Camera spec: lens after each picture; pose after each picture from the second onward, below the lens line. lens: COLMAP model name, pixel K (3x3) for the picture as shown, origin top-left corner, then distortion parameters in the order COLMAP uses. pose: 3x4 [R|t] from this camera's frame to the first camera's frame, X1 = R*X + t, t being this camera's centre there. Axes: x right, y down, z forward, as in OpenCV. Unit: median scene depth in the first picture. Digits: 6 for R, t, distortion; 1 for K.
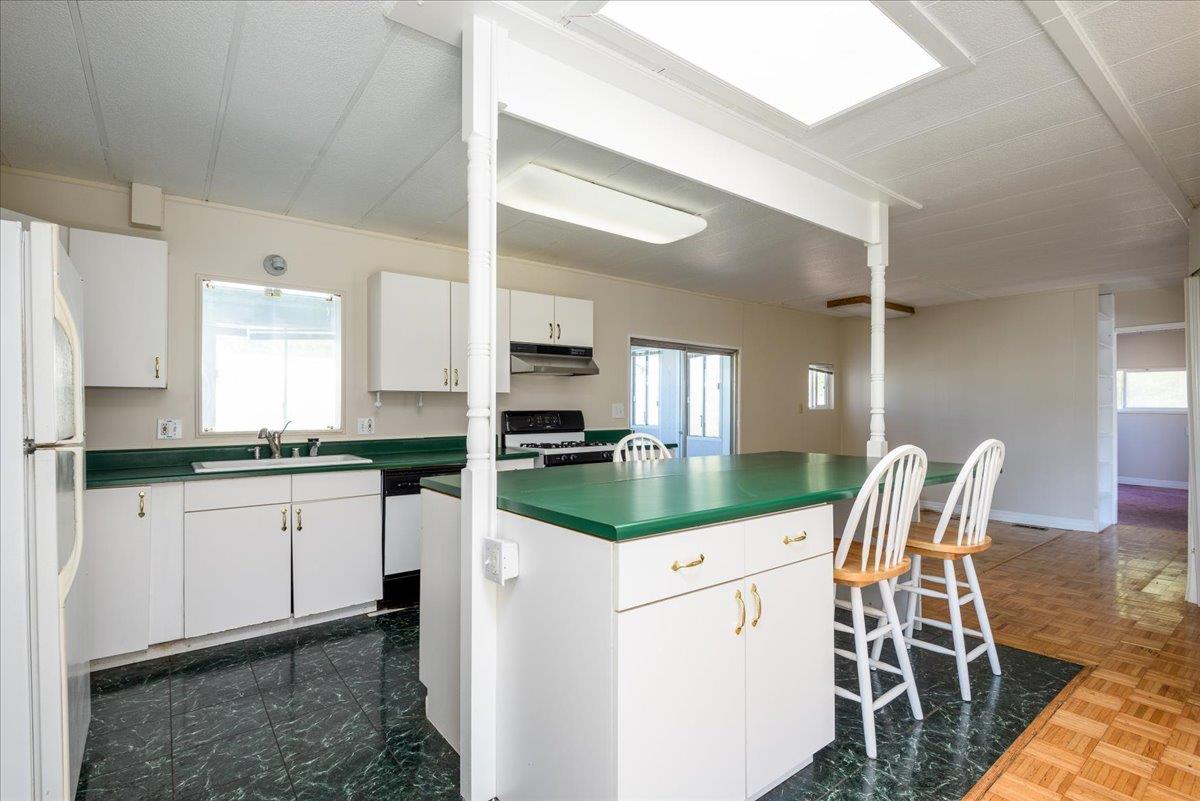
lens RADIAL K [[567.7, 0, 597.6], [0, 567.7, 407.2], [0, 0, 1]] dist [0.001361, 0.000017]
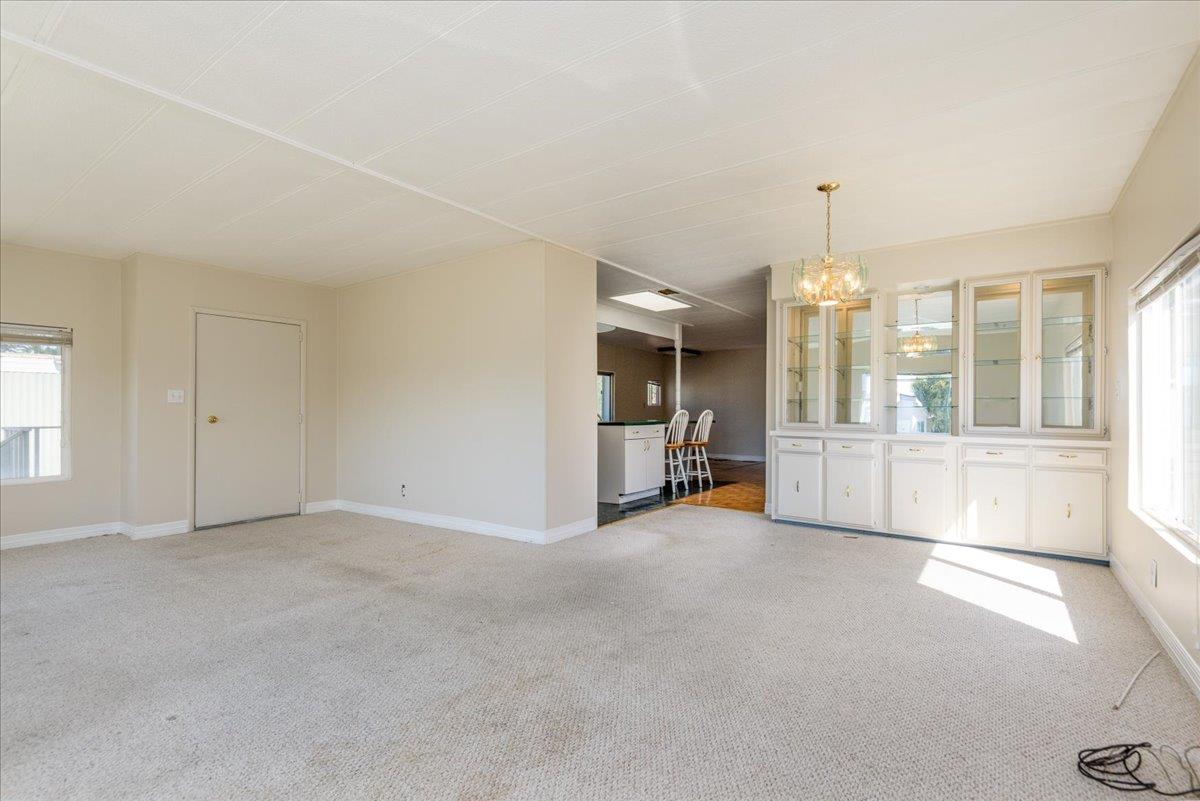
lens RADIAL K [[585.8, 0, 600.0], [0, 585.8, 406.8], [0, 0, 1]] dist [-0.000127, 0.000014]
pose [[0.955810, -0.001500, 0.293981, -0.639783], [0.004039, 0.999960, -0.008030, 0.044241], [-0.293957, 0.008863, 0.955778, -1.457911]]
